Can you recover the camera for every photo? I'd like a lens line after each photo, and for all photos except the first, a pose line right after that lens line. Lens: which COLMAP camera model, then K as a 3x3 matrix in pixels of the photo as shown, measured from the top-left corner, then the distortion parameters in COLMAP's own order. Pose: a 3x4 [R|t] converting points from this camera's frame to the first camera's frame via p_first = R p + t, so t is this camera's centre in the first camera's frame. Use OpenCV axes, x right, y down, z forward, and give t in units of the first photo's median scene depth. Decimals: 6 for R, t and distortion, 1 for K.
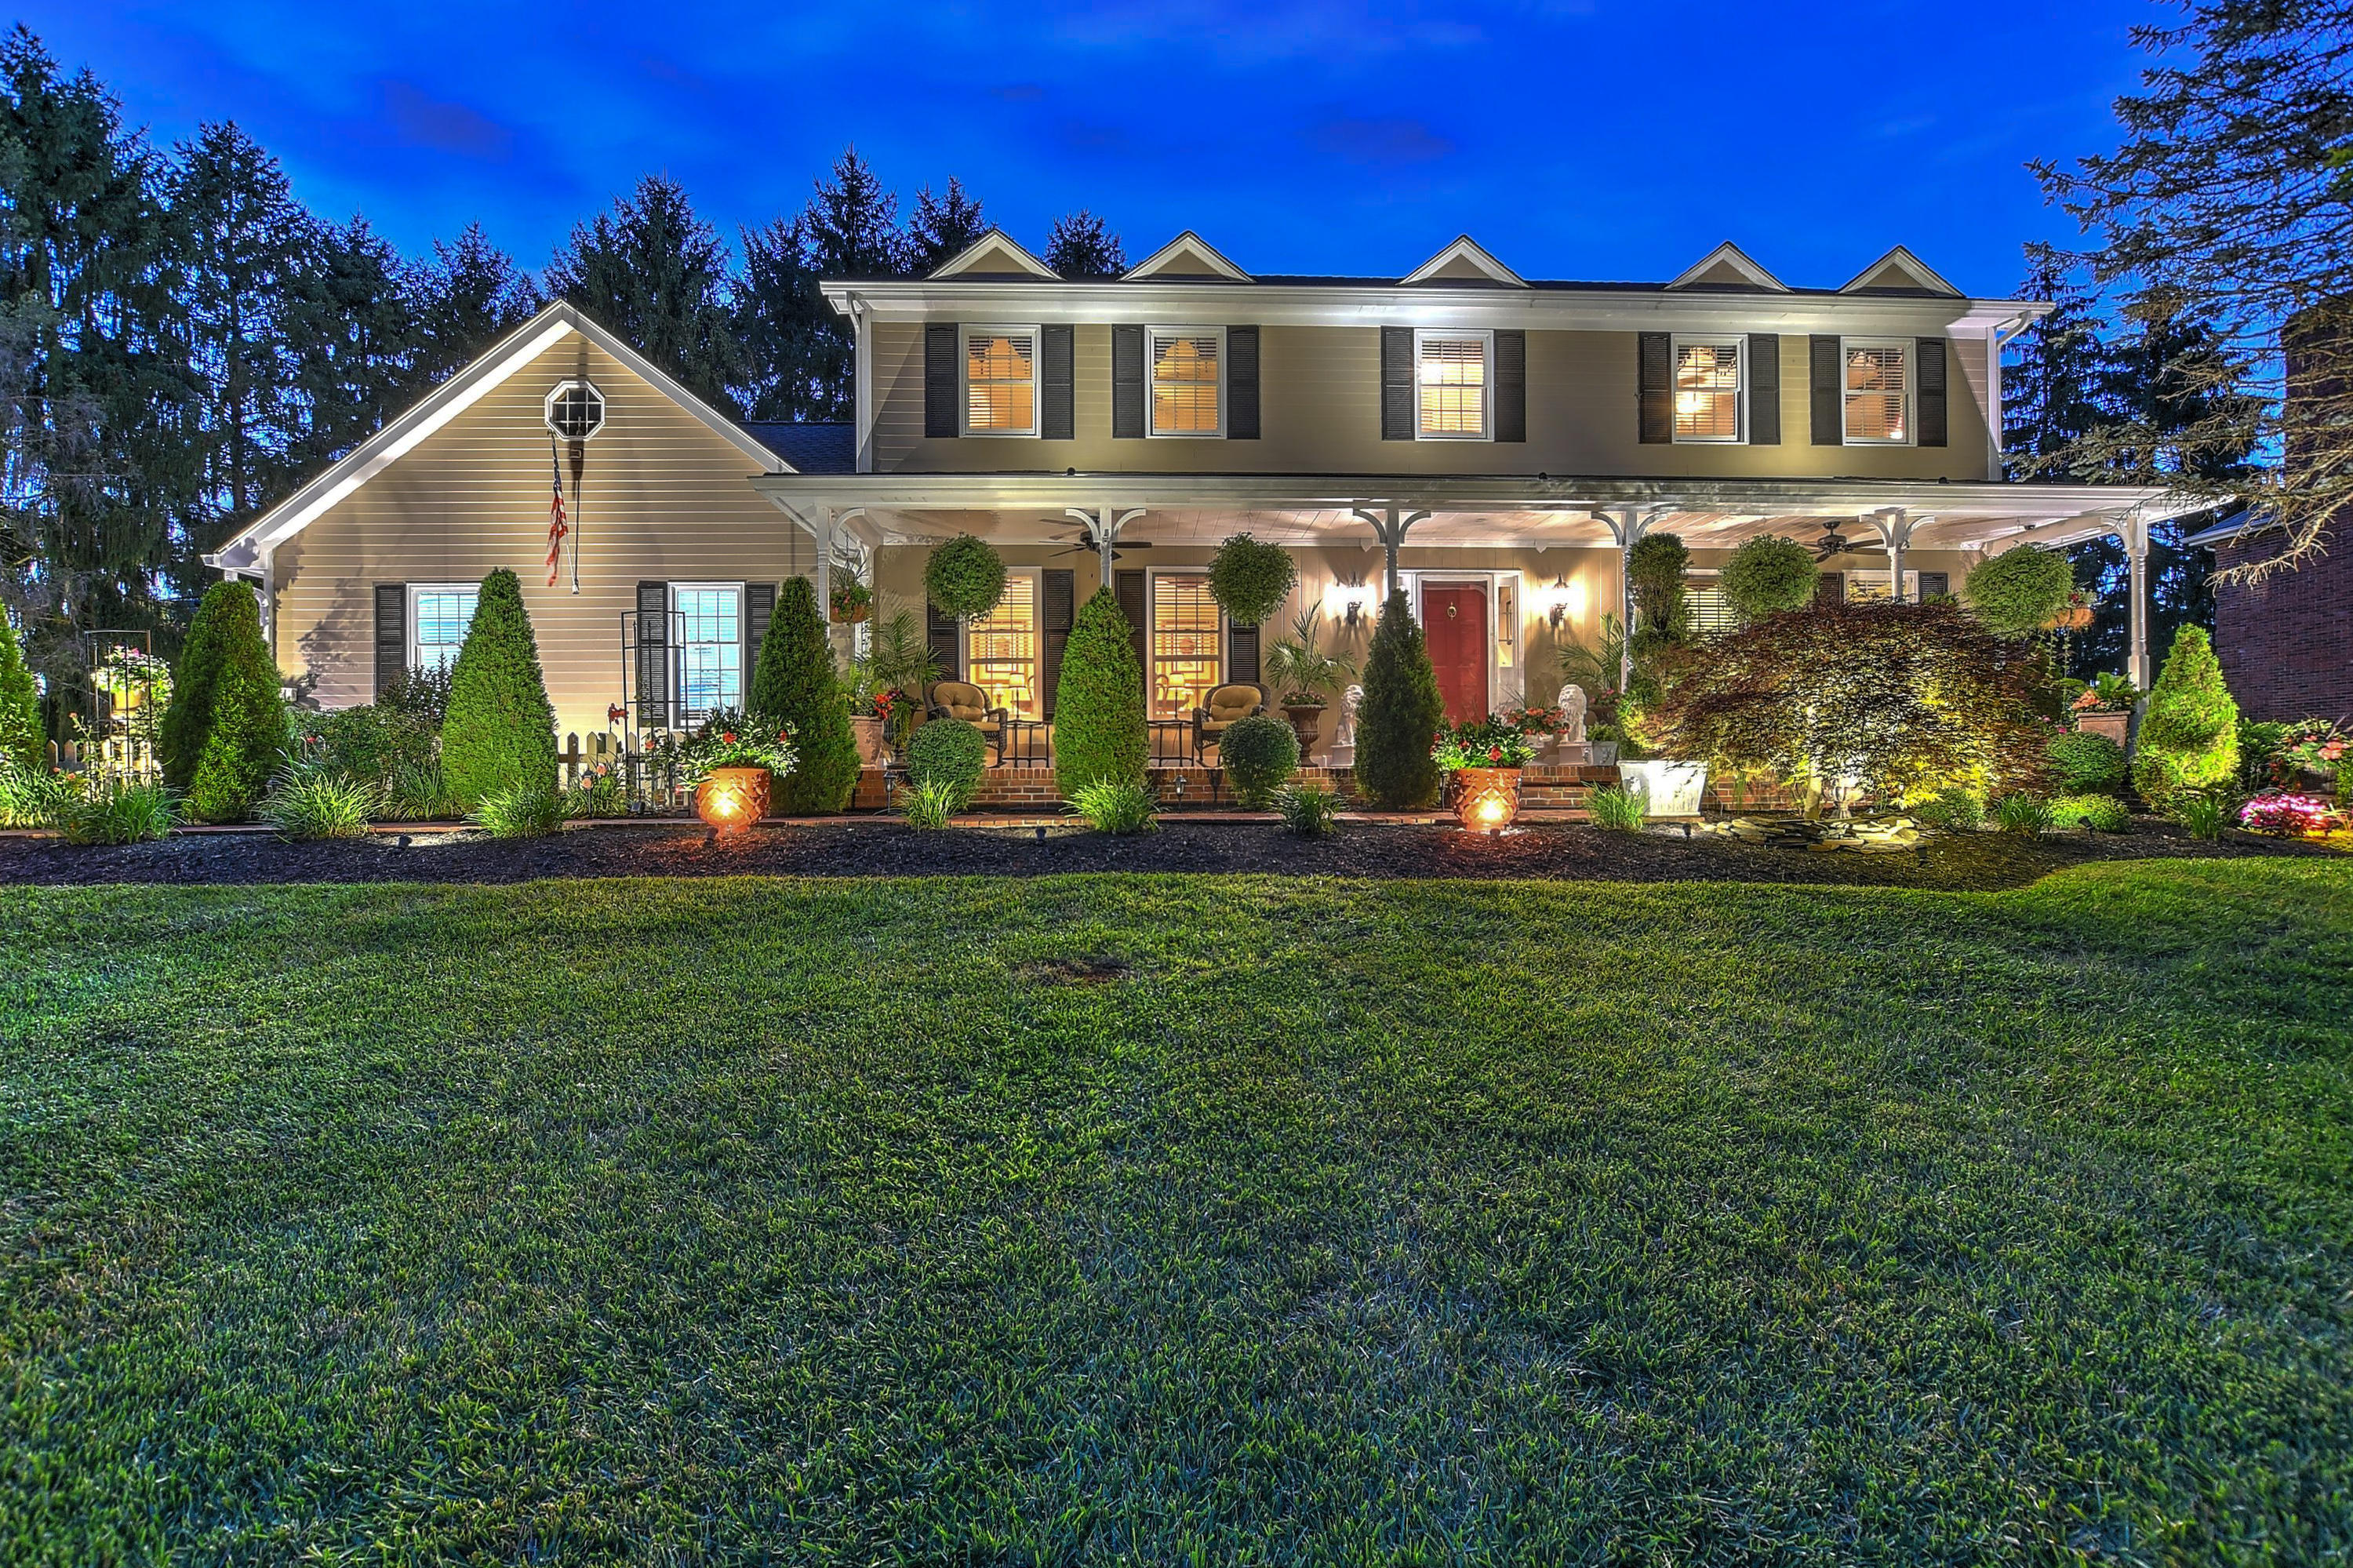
lens RADIAL K [[1015.6, 0, 1176.5], [0, 1015.6, 784.0], [0, 0, 1]] dist [-0.046177, -0.000057]
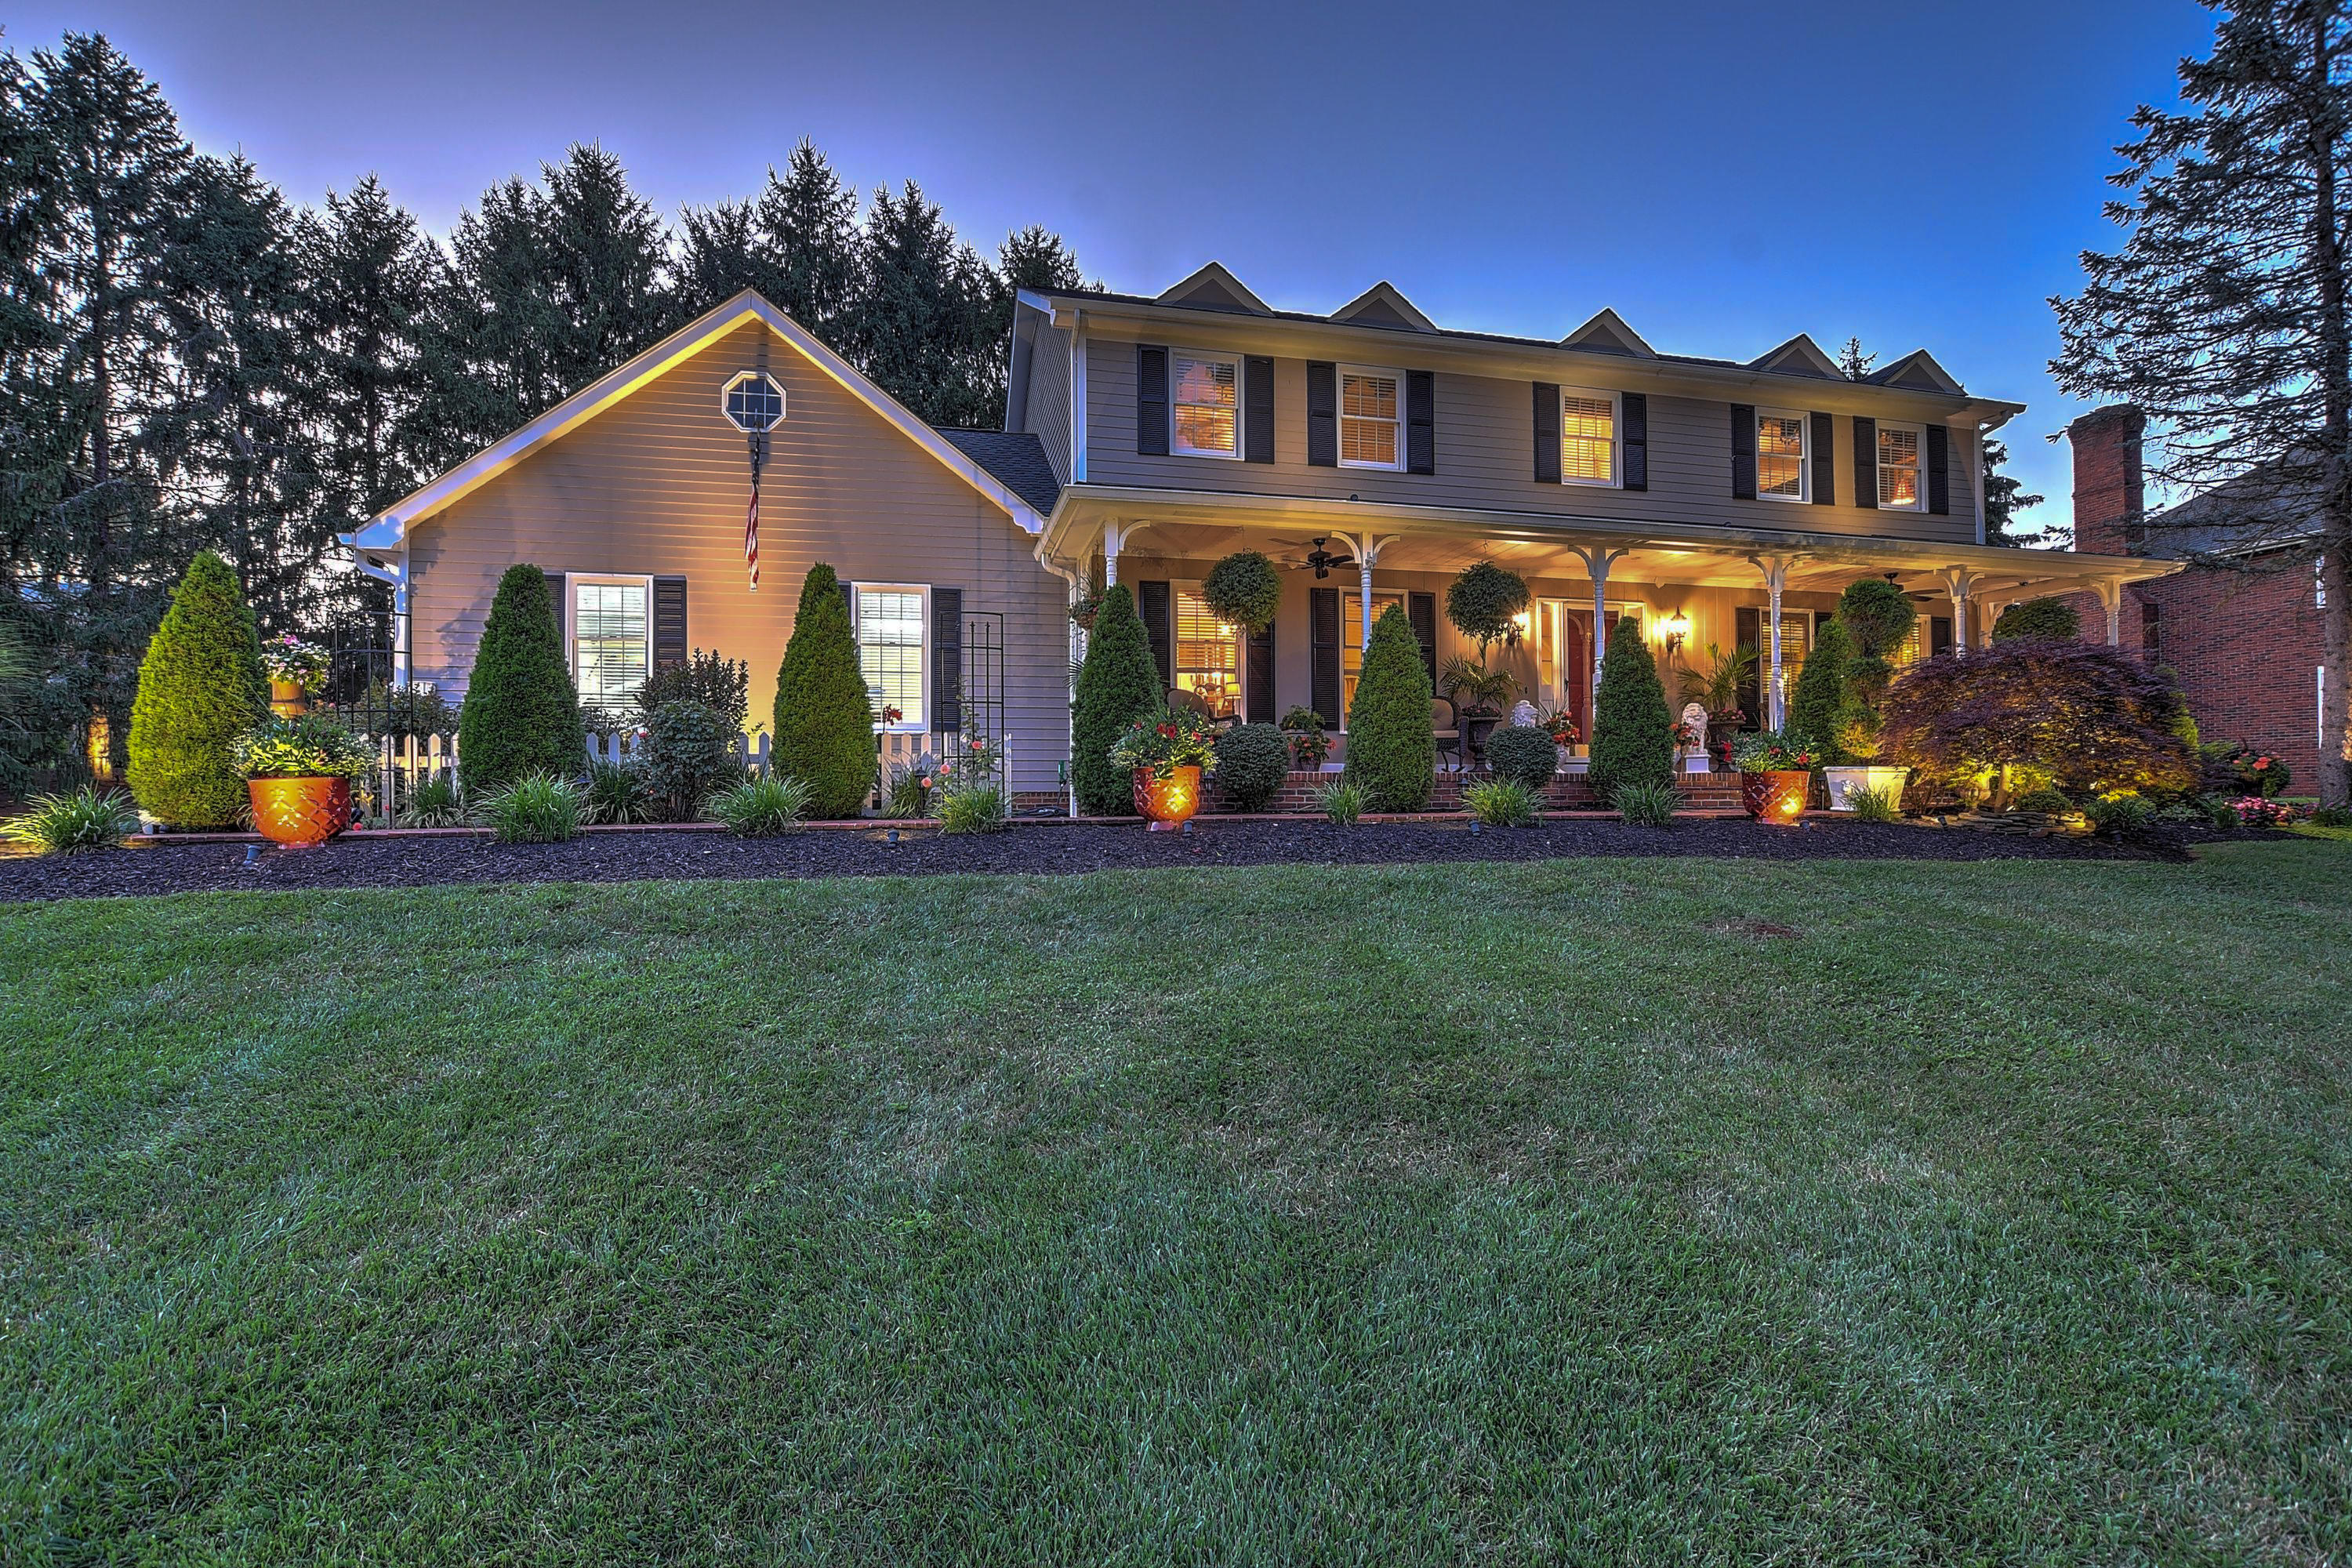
lens RADIAL K [[1016.0, 0, 1176.0], [0, 1016.0, 784.0], [0, 0, 1]] dist [-0.056159, 0.006700]
pose [[0.985463, 0.004374, 0.169834, -0.372270], [-0.001993, 0.999897, -0.014185, 0.011082], [-0.169879, 0.013640, 0.985371, -0.028687]]
